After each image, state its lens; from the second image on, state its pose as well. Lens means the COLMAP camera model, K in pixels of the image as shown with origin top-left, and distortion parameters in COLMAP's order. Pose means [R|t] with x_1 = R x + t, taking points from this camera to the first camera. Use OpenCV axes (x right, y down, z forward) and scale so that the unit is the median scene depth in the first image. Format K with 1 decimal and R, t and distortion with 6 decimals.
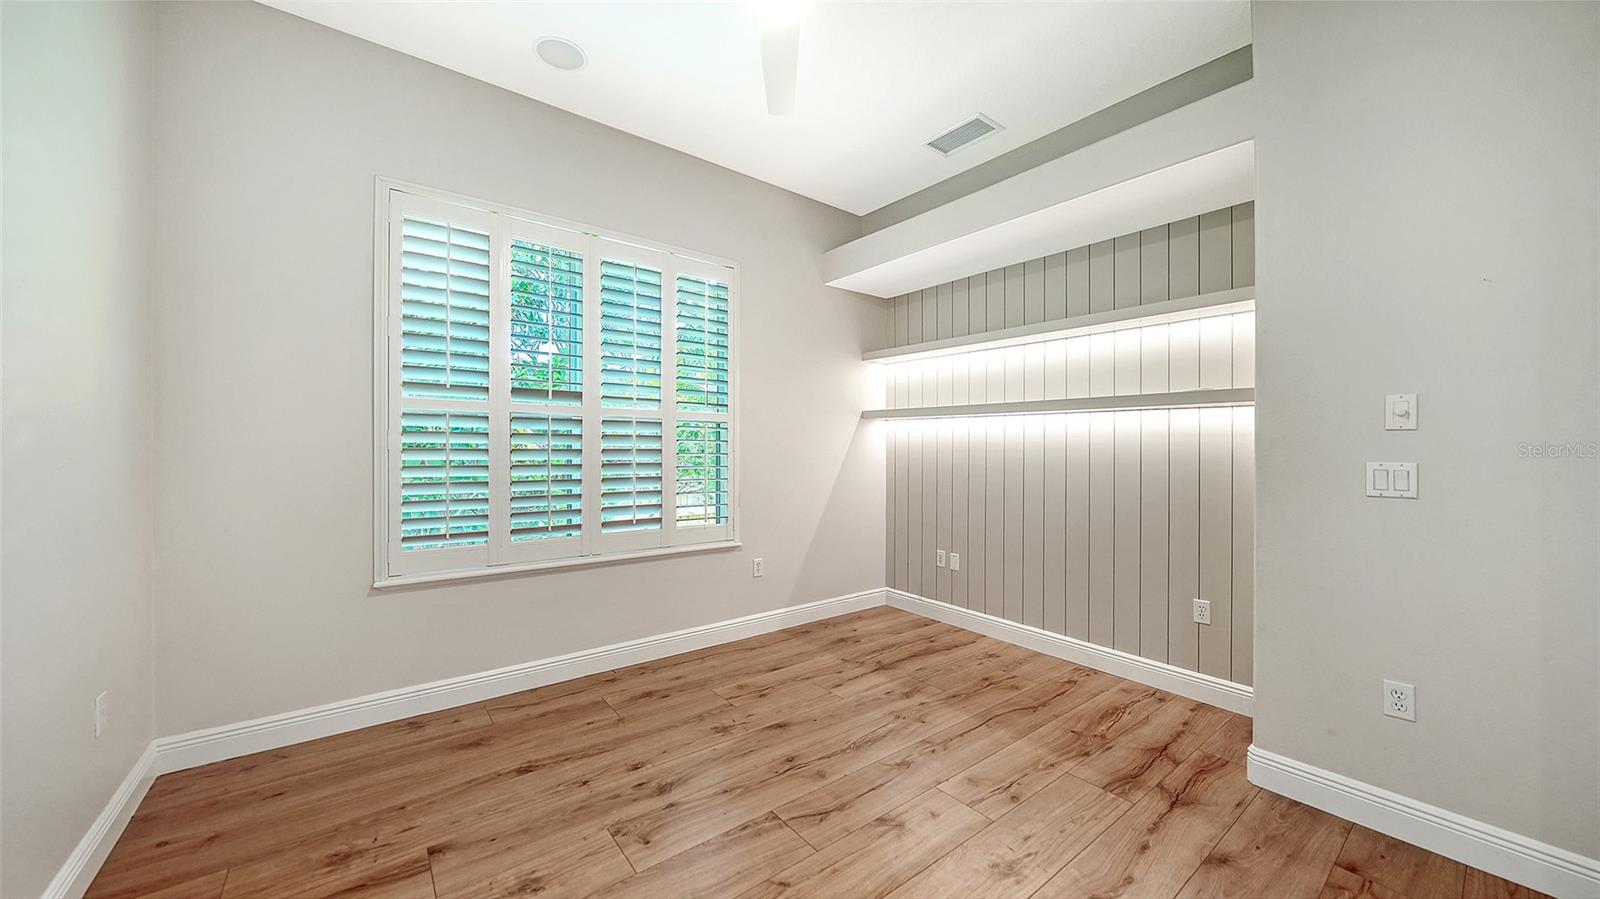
lens RADIAL K [[600.2, 0, 800.0], [0, 600.2, 449.5], [0, 0, 1]] dist [-0.000476, -0.000076]
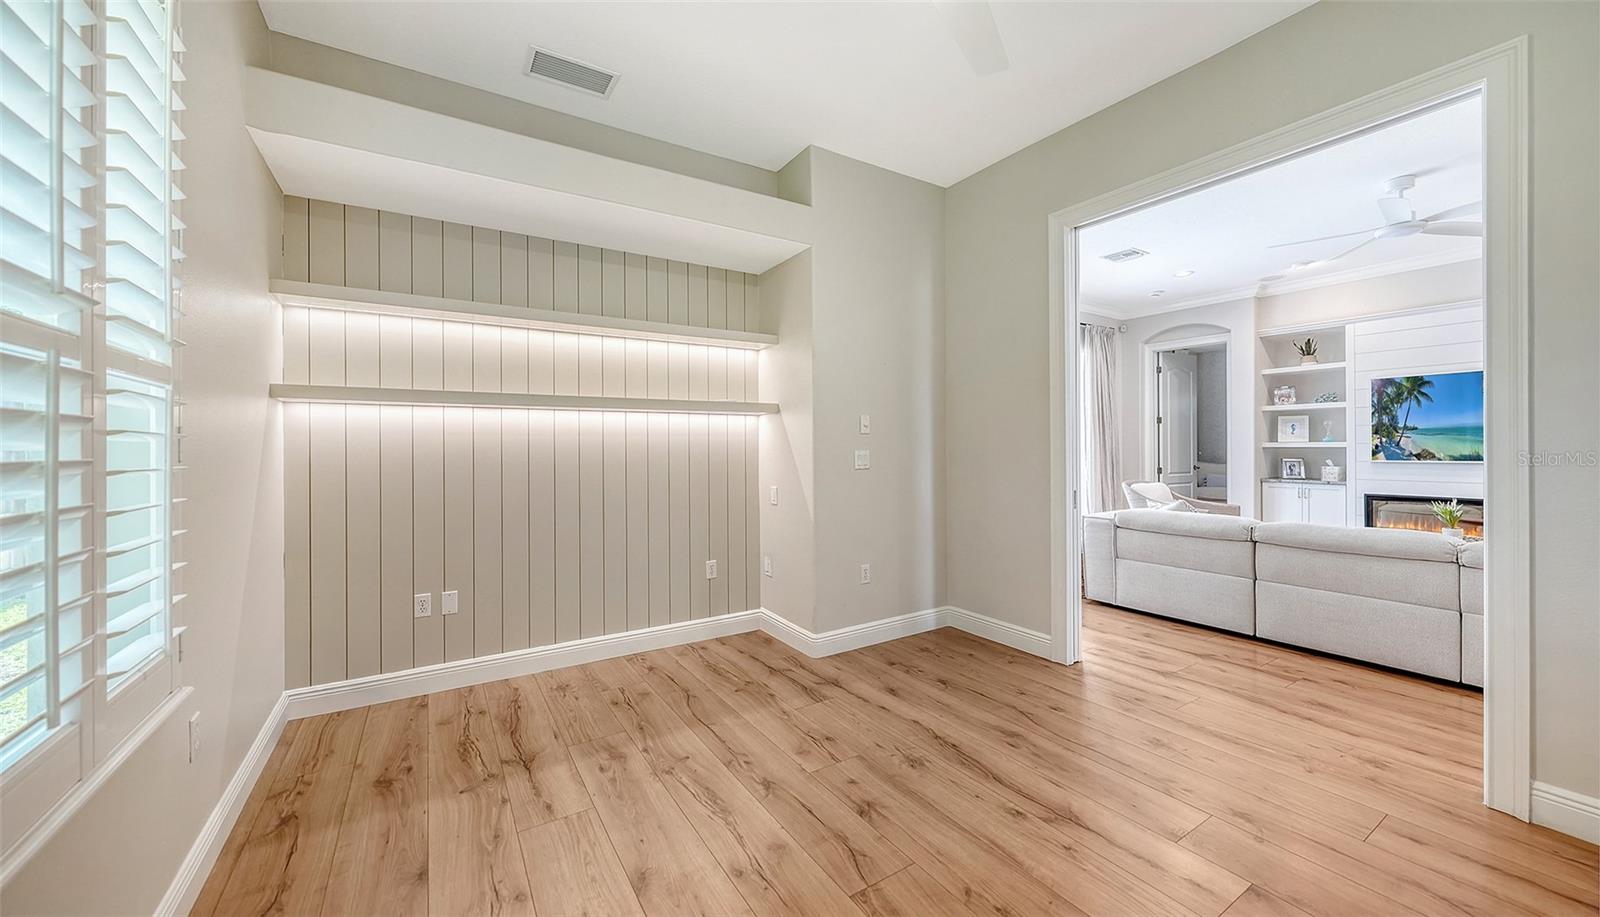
lens RADIAL K [[582.7, 0, 804.2], [0, 582.7, 444.7], [0, 0, 1]] dist [0.001131, 0.000054]
pose [[0.070661, -0.006063, 0.997482, -0.556331], [0.013363, 0.999898, 0.005131, -0.006279], [-0.997411, 0.012967, 0.070735, 0.669909]]
